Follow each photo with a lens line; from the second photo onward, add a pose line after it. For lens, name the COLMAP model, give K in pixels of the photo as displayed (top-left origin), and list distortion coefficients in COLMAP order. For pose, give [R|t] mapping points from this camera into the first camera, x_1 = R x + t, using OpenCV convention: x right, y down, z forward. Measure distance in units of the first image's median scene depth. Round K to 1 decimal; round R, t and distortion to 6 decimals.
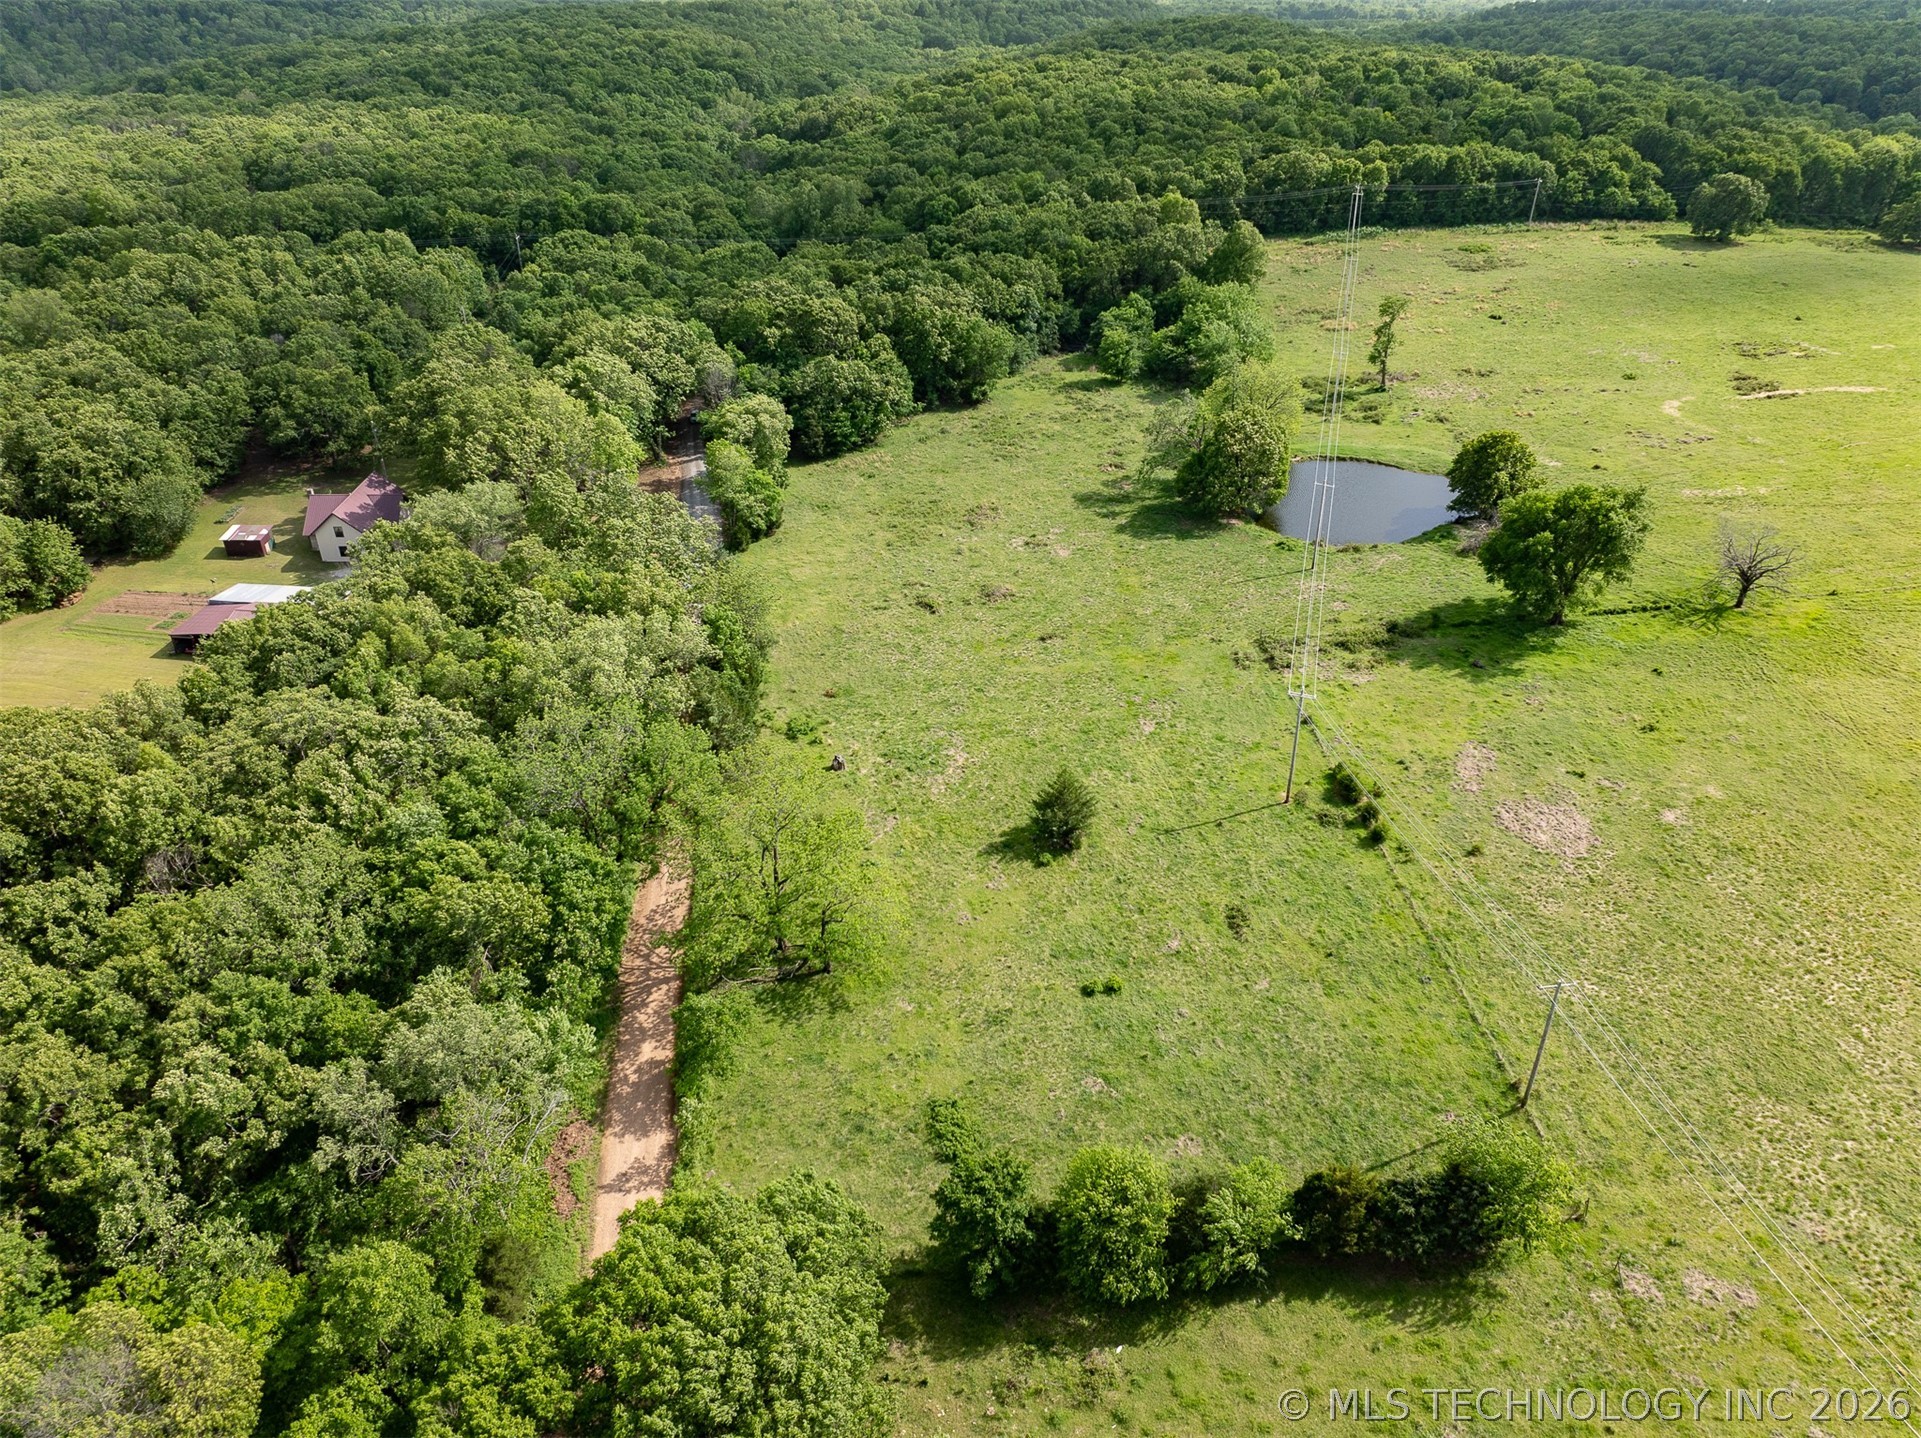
lens RADIAL K [[1333.0, 0, 960.5], [0, 1333.0, 719.0], [0, 0, 1]] dist [-0.022677, -0.037088]
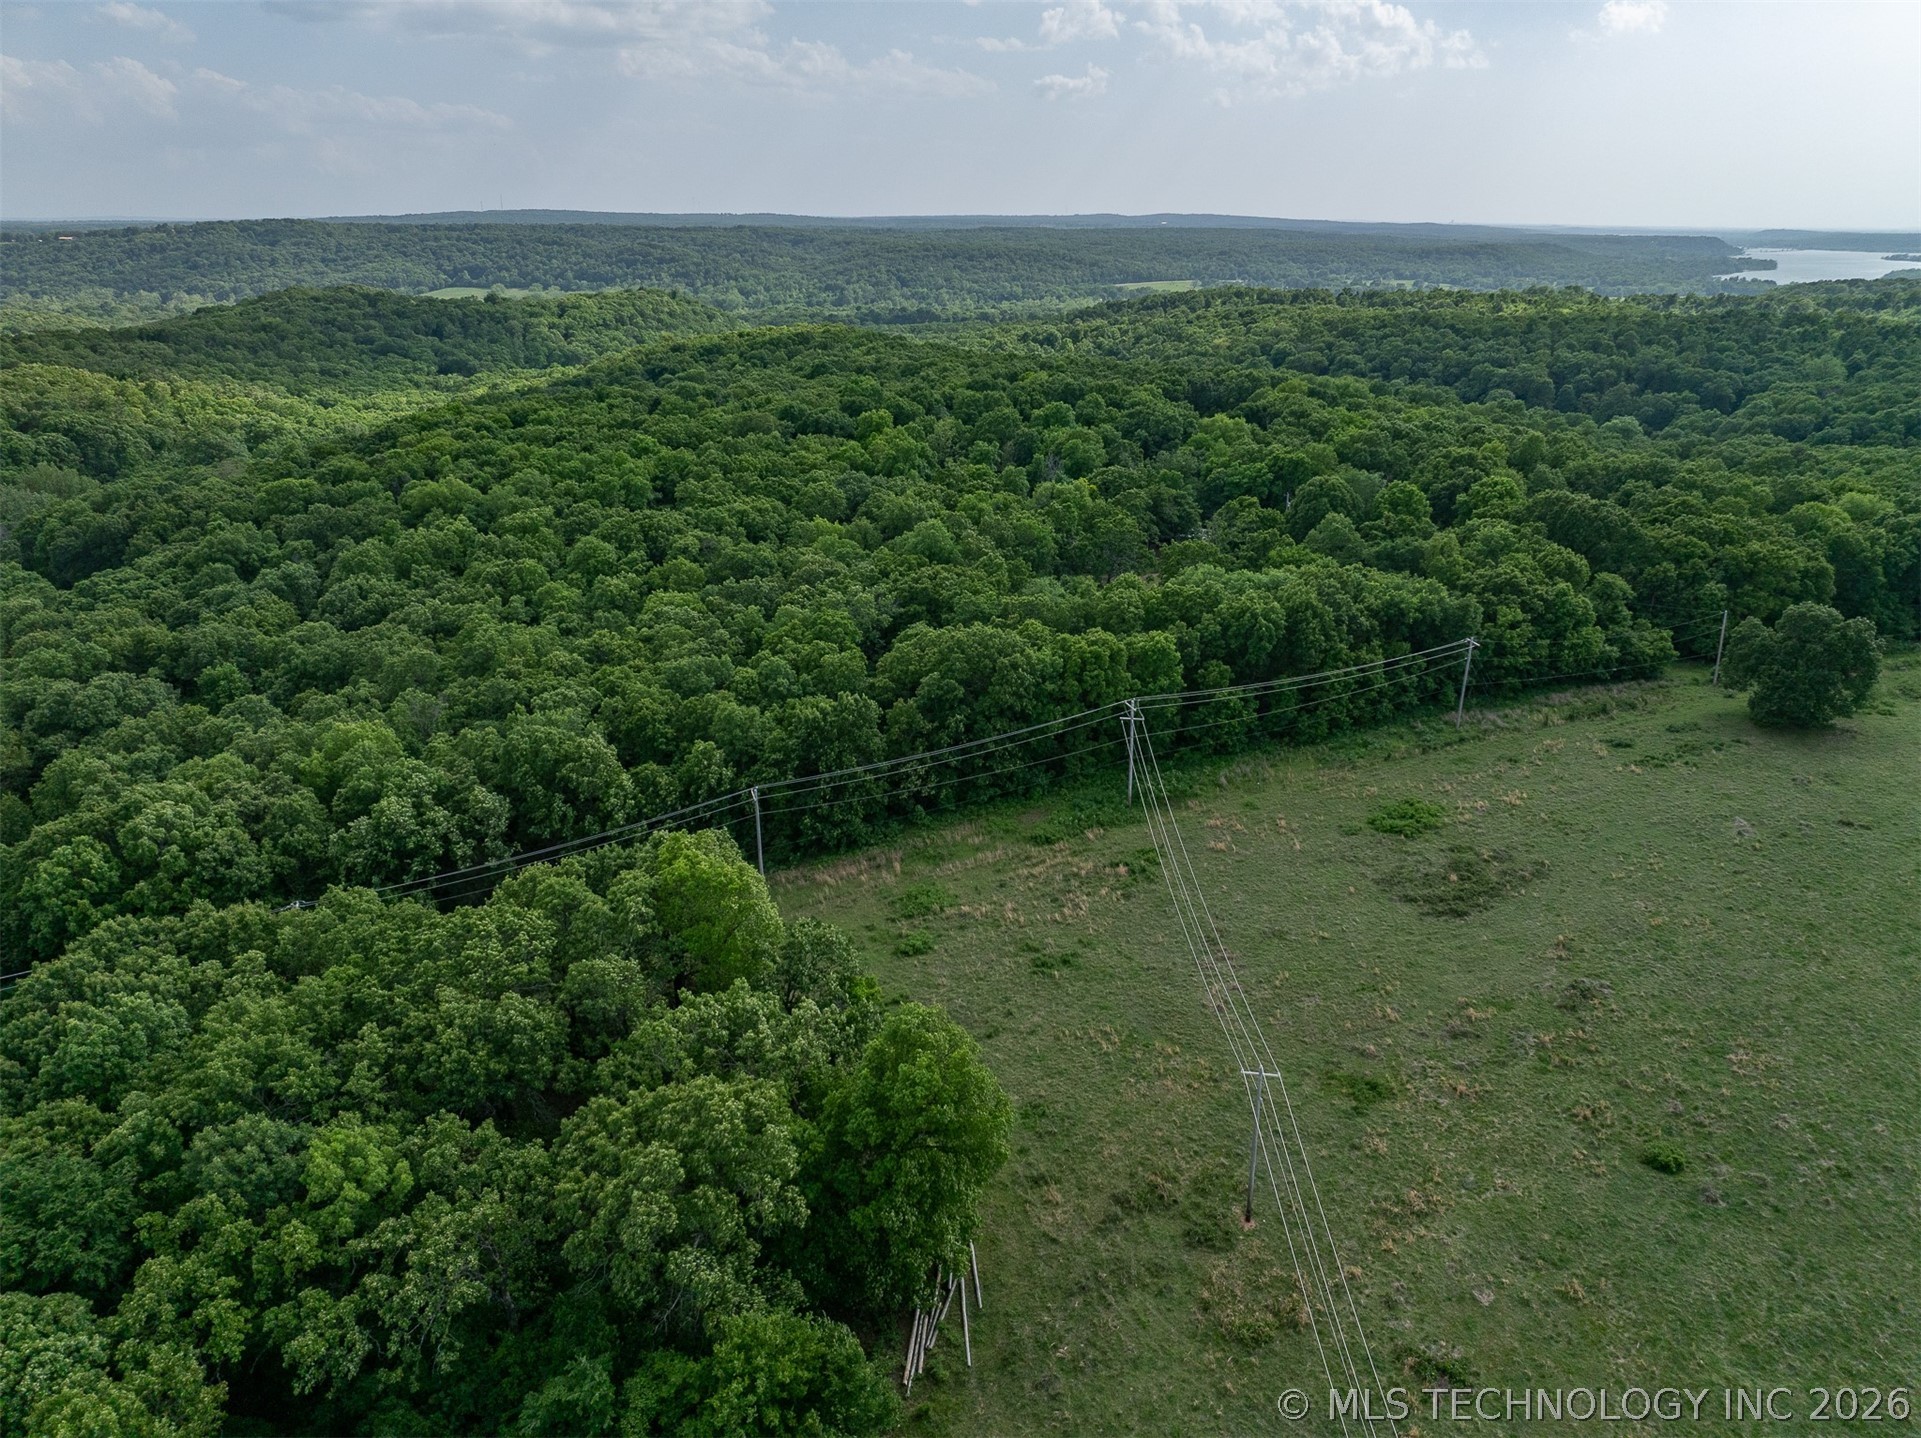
lens RADIAL K [[1343.7, 0, 960.5], [0, 1343.7, 719.0], [0, 0, 1]] dist [-0.039080, -0.001356]
pose [[0.959492, -0.098176, 0.264077, 0.218810], [0.149127, 0.972225, -0.180390, -0.557721], [-0.239033, 0.212464, 0.947482, 1.013745]]
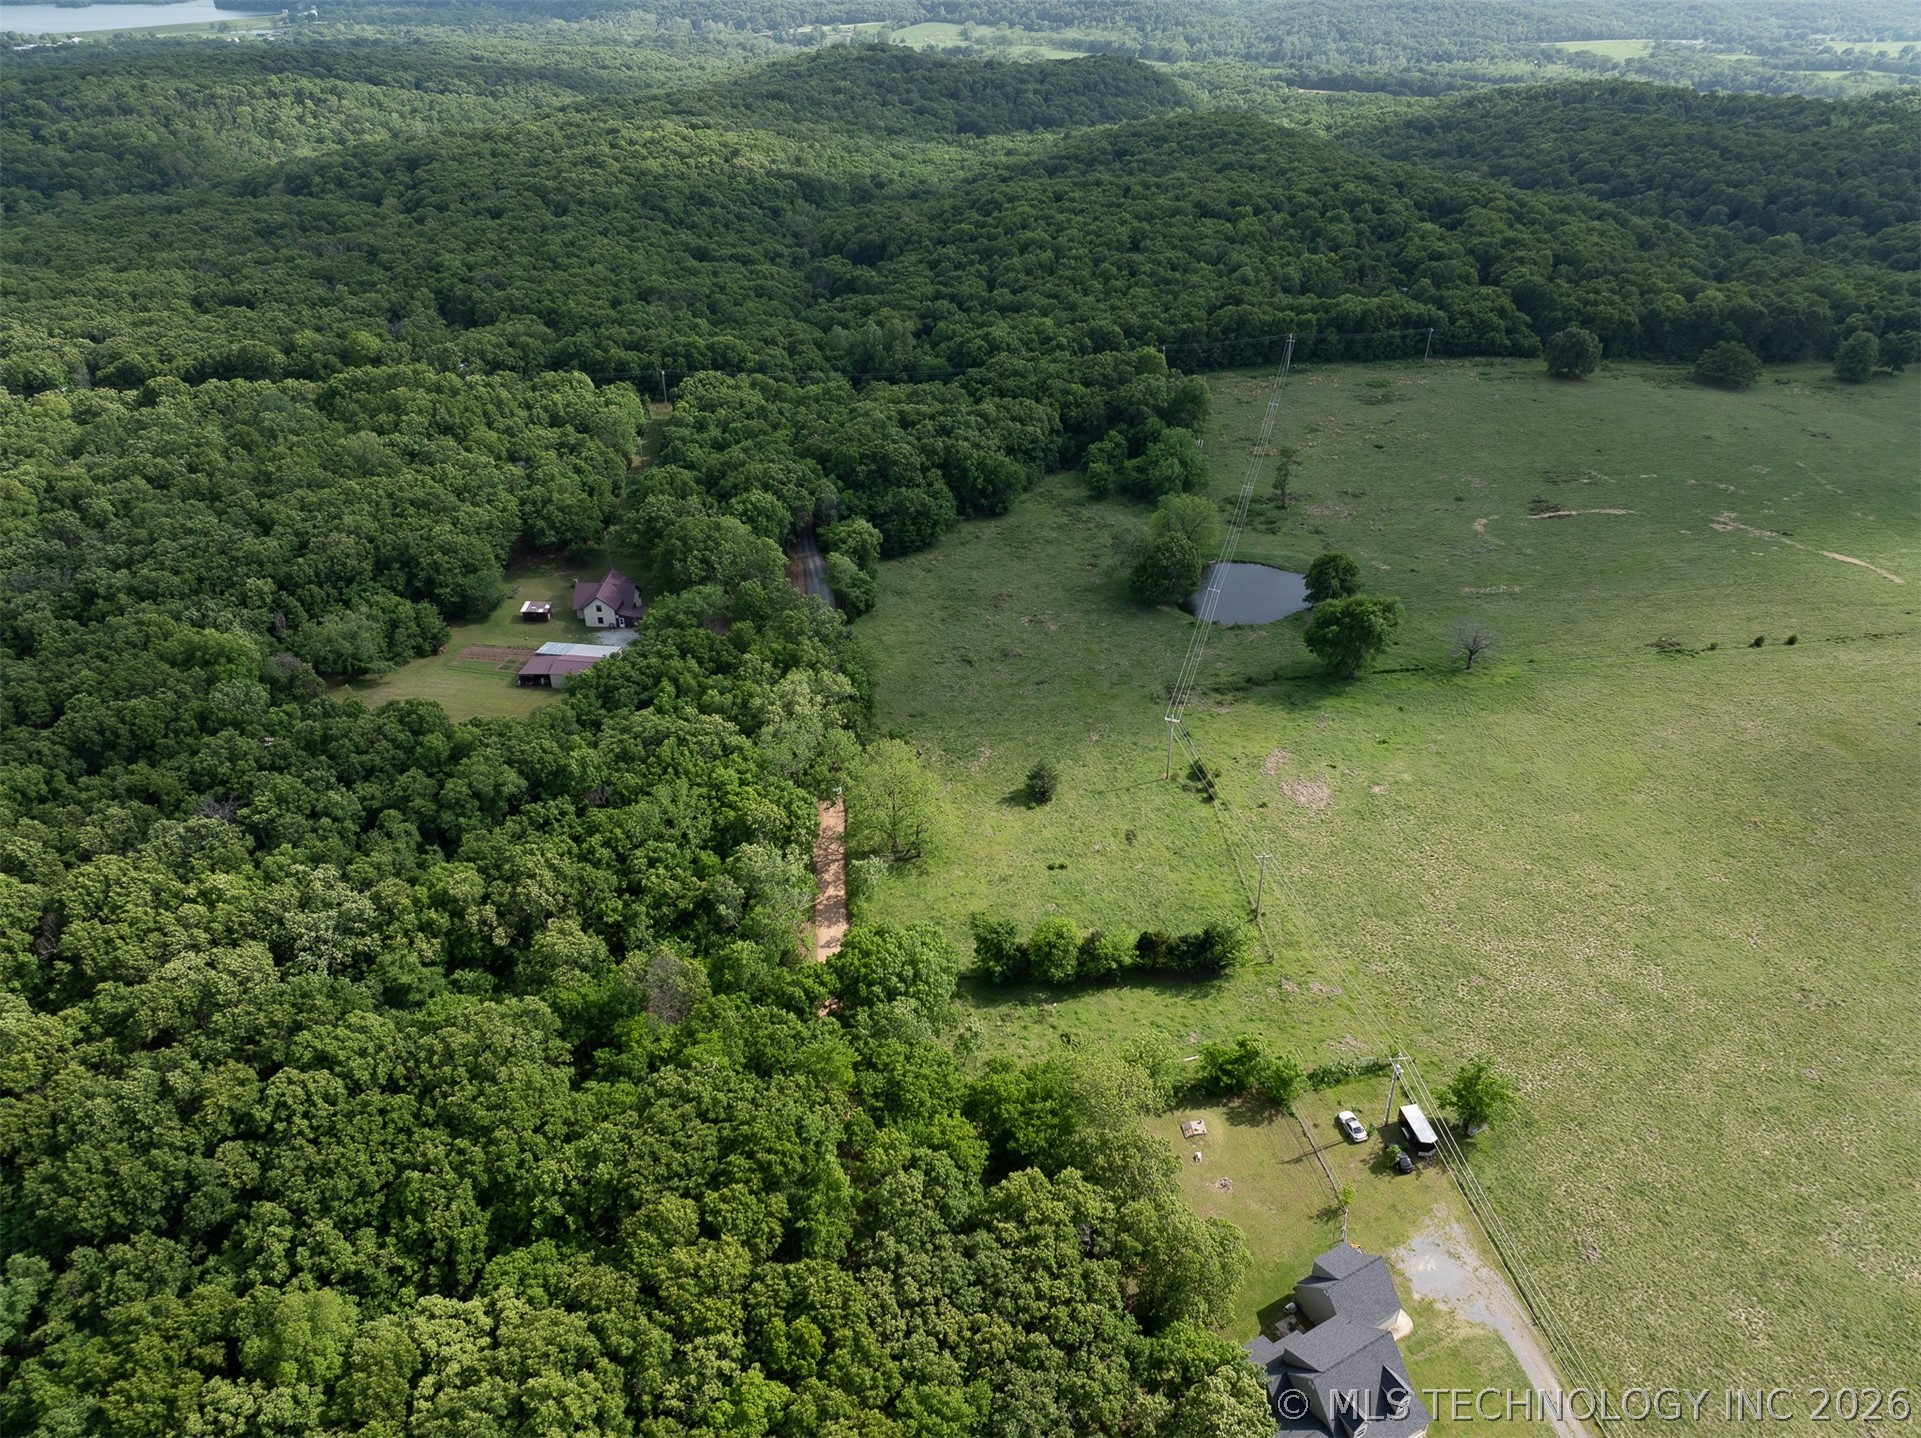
lens RADIAL K [[1333.0, 0, 960.5], [0, 1333.0, 719.0], [0, 0, 1]] dist [-0.022677, -0.037088]
pose [[0.999775, 0.014715, -0.015280, -0.006923], [-0.014915, 0.999804, -0.013057, 0.005947], [0.015085, 0.013282, 0.999798, -0.561359]]
